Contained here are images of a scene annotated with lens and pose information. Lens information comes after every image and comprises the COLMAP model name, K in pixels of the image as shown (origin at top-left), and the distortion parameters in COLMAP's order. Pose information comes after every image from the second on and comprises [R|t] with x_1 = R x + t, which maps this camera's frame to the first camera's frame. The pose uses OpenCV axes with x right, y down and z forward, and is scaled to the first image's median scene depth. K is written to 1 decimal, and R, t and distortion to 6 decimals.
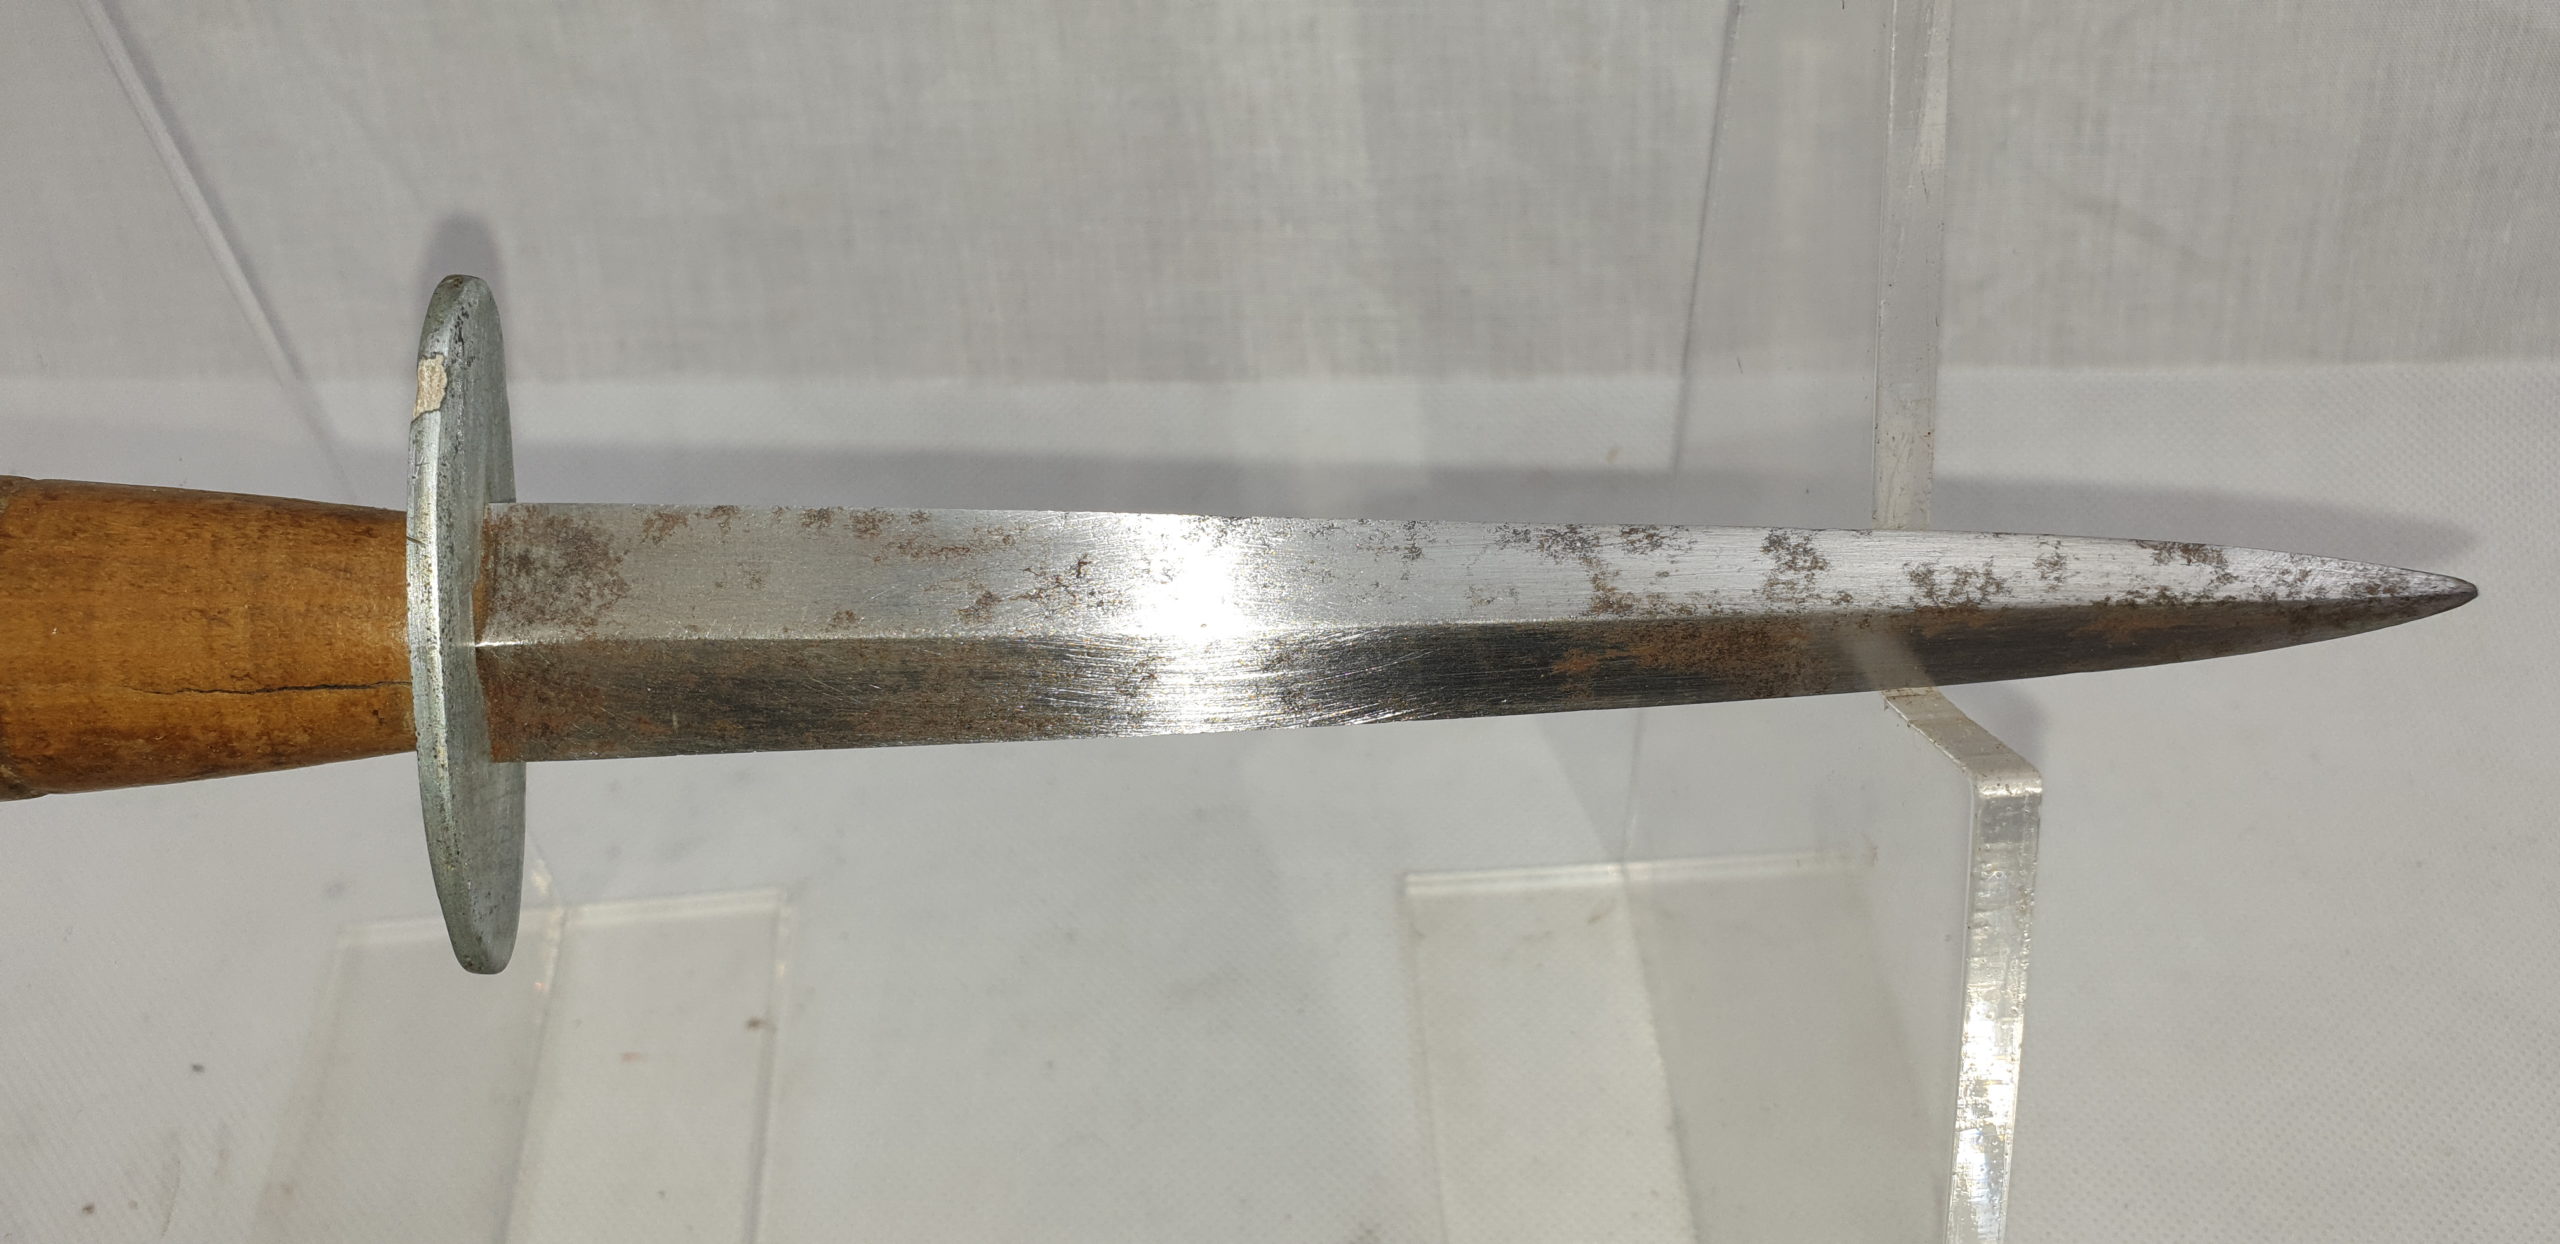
lens RADIAL K [[2118.0, 0, 1318.8], [0, 2118.0, 618.0], [0, 0, 1]] dist [-0.023619, 0.016435]
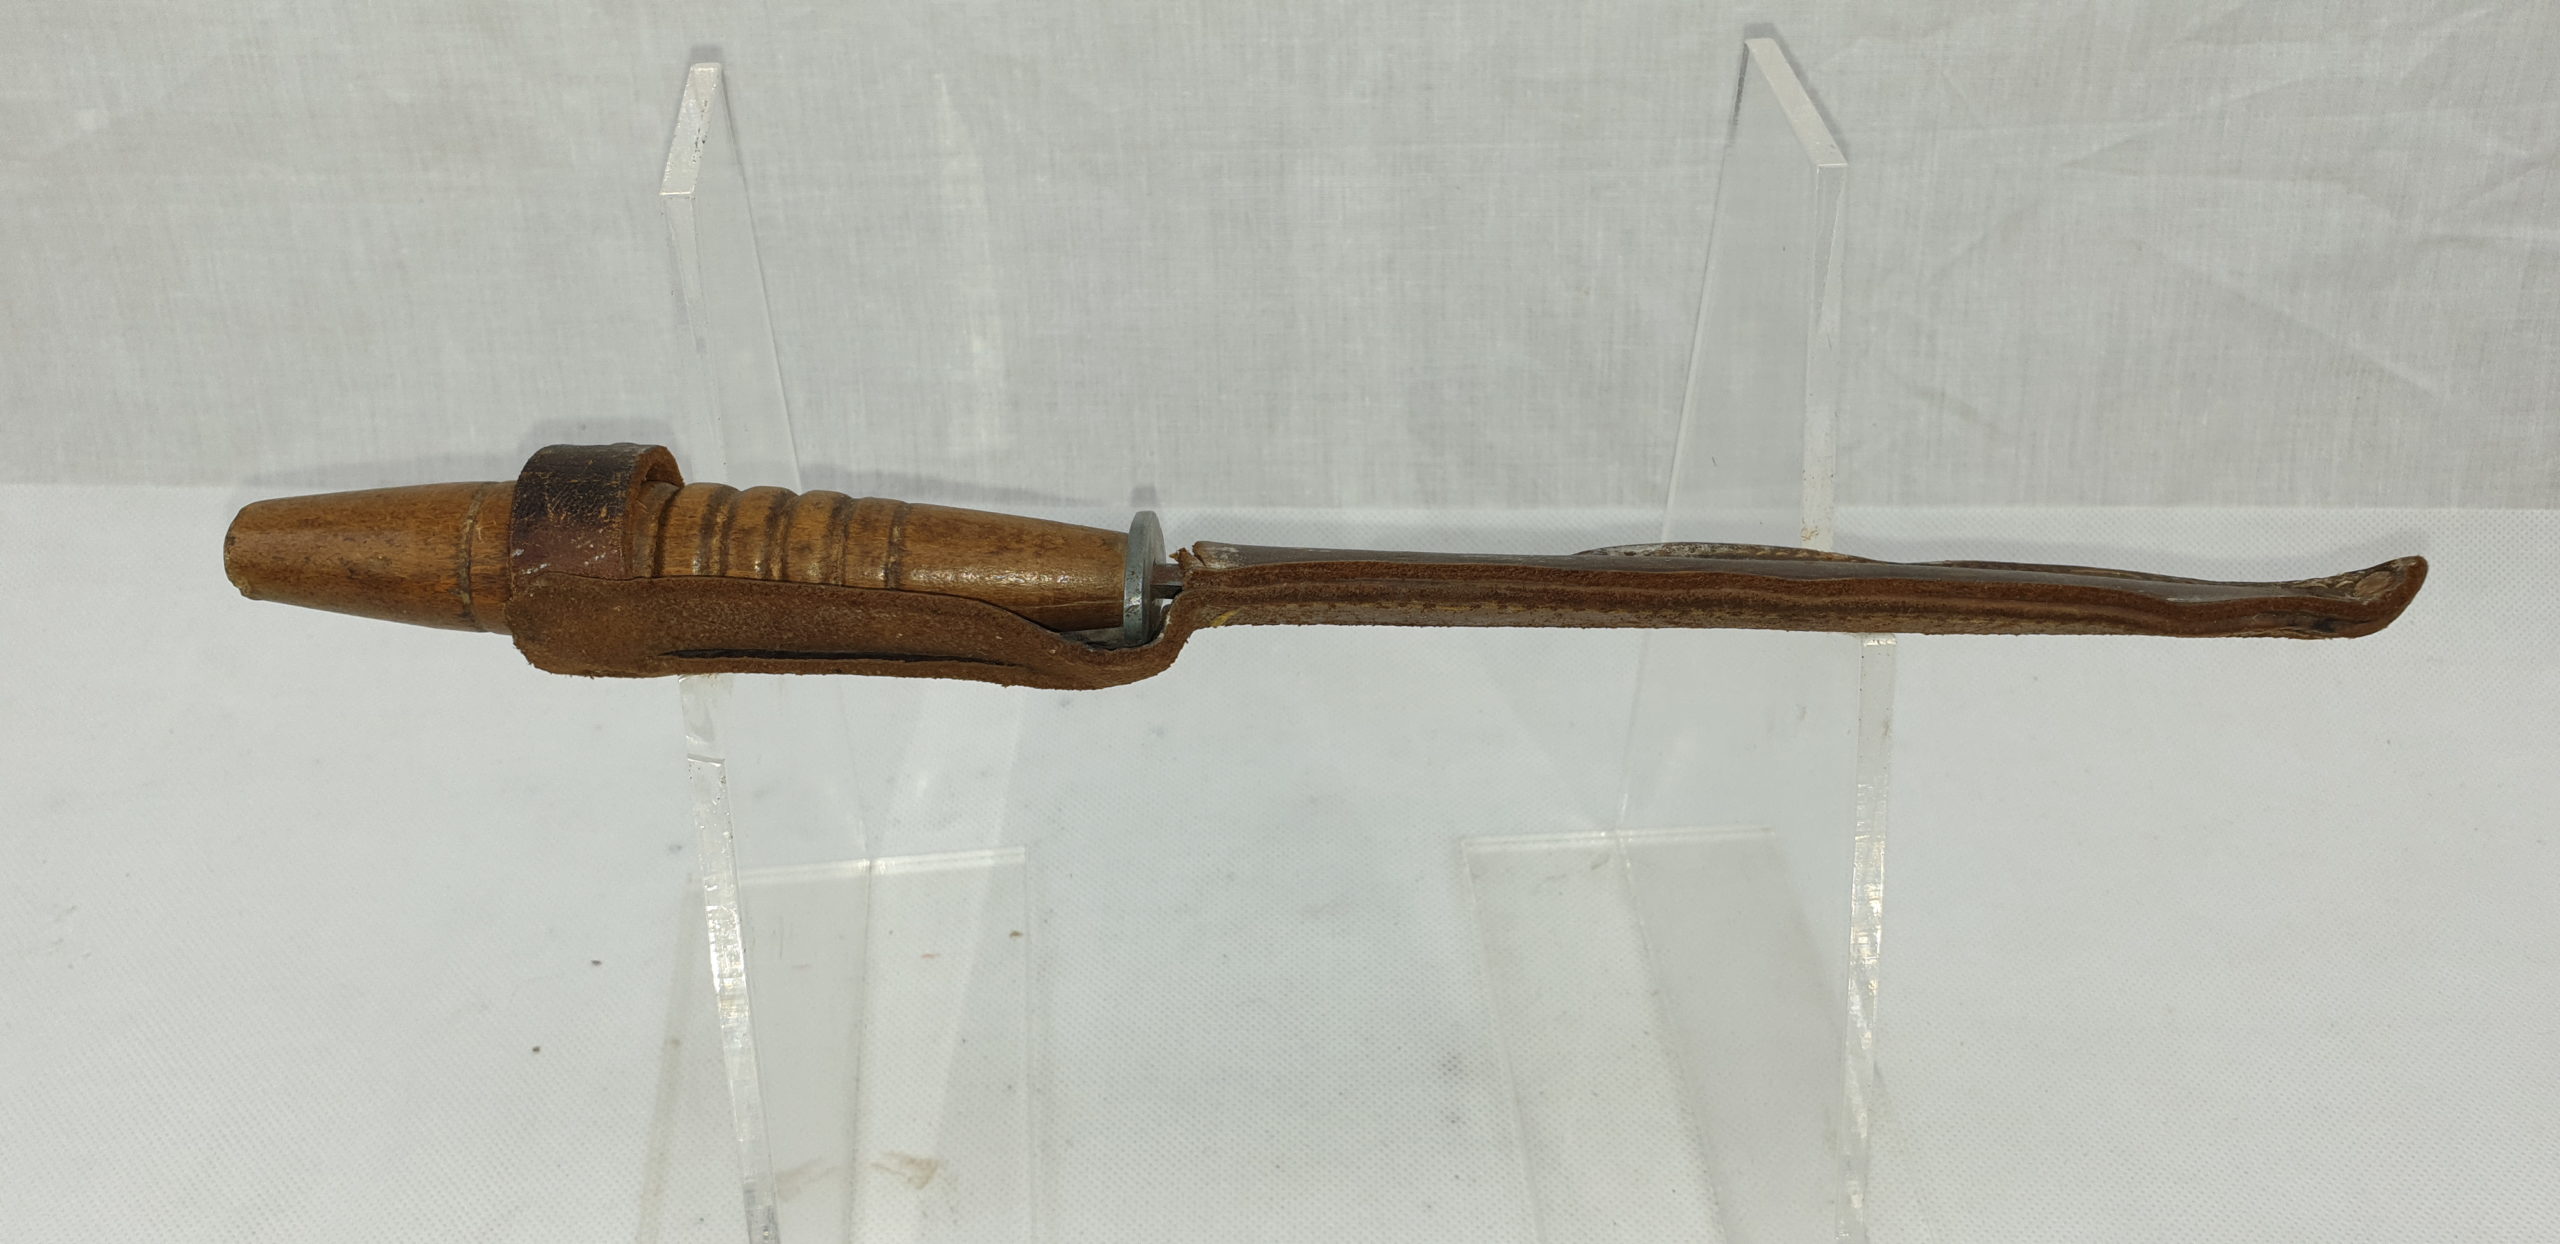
lens RADIAL K [[2118.0, 0, 1277.2], [0, 2118.0, 622.8], [0, 0, 1]] dist [-0.023619, 0.016435]
pose [[0.999066, 0.017178, 0.039646, -0.156460], [-0.012631, 0.993603, -0.112219, 0.150478], [-0.041320, 0.111613, 0.992892, -0.472261]]
